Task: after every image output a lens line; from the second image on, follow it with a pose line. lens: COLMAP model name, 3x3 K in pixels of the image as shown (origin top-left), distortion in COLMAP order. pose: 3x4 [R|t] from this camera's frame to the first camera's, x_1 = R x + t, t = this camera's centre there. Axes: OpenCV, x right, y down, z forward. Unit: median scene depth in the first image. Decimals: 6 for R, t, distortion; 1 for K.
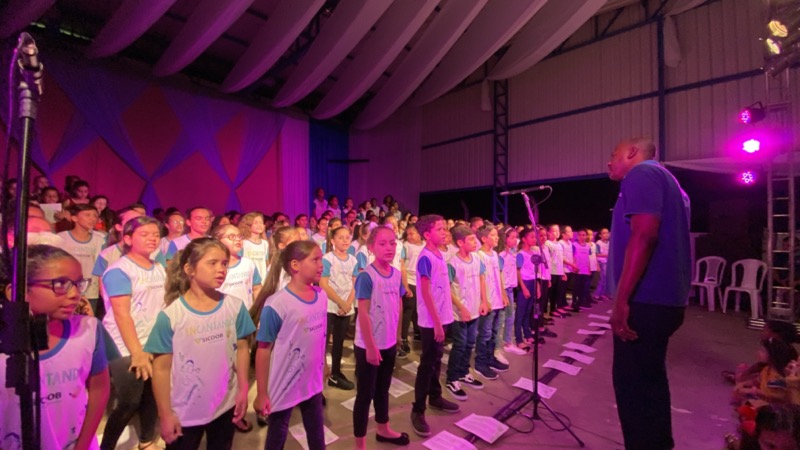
lens RADIAL K [[329.2, 0, 447.2], [0, 329.2, 240.1], [0, 0, 1]] dist [0.030251, -0.031556]
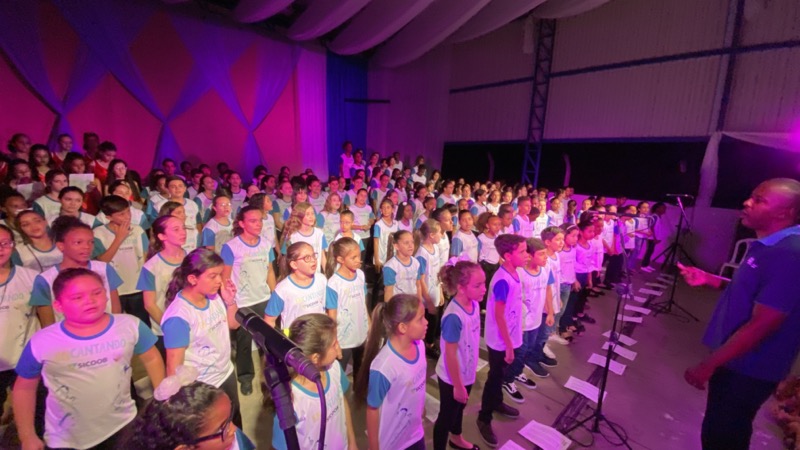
lens RADIAL K [[329.2, 0, 447.2], [0, 329.2, 240.1], [0, 0, 1]] dist [0.030251, -0.031556]
pose [[0.998789, 0.048565, -0.007858, -0.119988], [-0.045935, 0.977788, 0.204499, -0.134790], [0.017615, -0.203890, 0.978835, 0.042915]]
